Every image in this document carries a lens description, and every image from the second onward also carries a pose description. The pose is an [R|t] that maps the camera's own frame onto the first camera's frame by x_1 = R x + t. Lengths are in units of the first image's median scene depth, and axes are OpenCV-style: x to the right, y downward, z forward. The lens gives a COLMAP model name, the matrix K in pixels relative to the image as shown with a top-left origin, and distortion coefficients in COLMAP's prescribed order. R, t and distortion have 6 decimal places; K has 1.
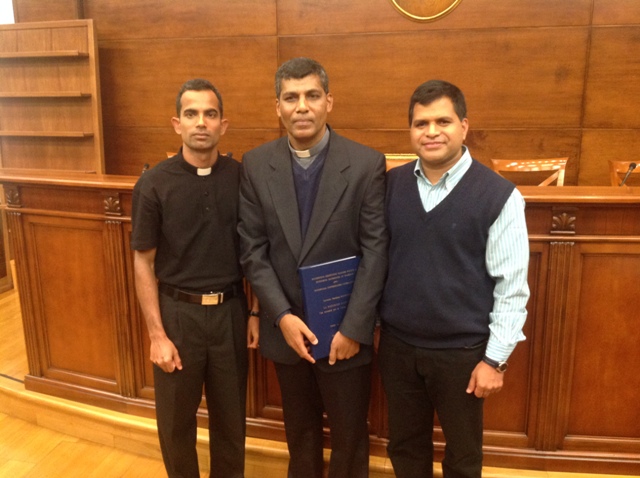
lens RADIAL K [[637.2, 0, 316.0], [0, 637.2, 226.4], [0, 0, 1]] dist [-0.000983, 0.000000]
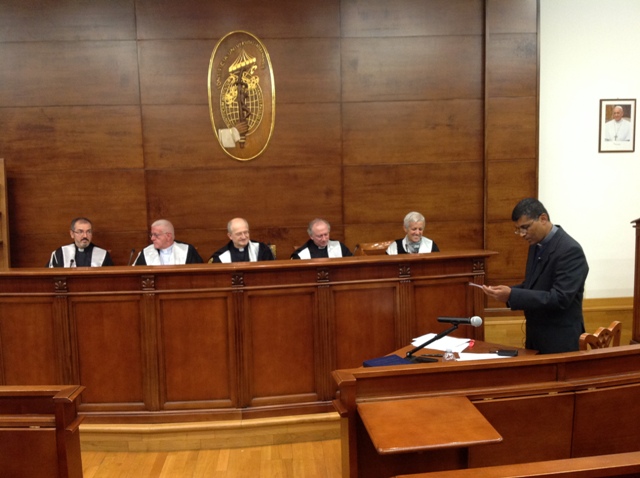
lens RADIAL K [[637.2, 0, 321.6], [0, 637.2, 237.4], [0, 0, 1]] dist [-0.000983, 0.000000]
pose [[0.957615, -0.044564, 0.284582, -0.108756], [0.078941, 0.990737, -0.110493, 0.057073], [-0.277022, 0.128275, 0.952263, -0.555831]]
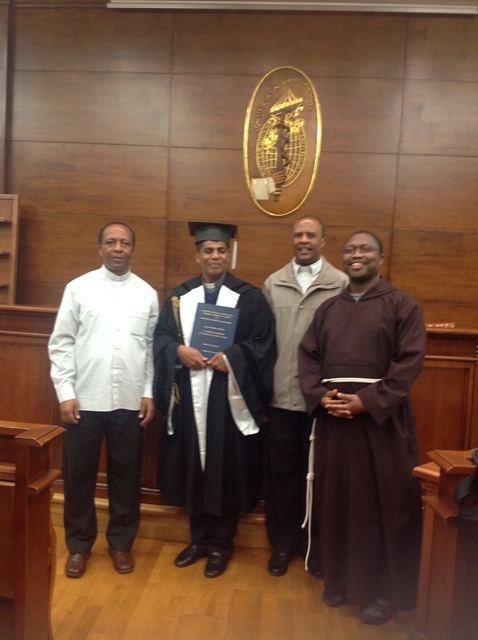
lens RADIAL K [[637.2, 0, 250.0], [0, 637.2, 318.2], [0, 0, 1]] dist [-0.000983, 0.000000]
pose [[0.989296, 0.054201, 0.135482, -0.064666], [-0.033884, 0.988406, -0.148005, 0.101788], [-0.141934, 0.141830, 0.979663, -0.311023]]
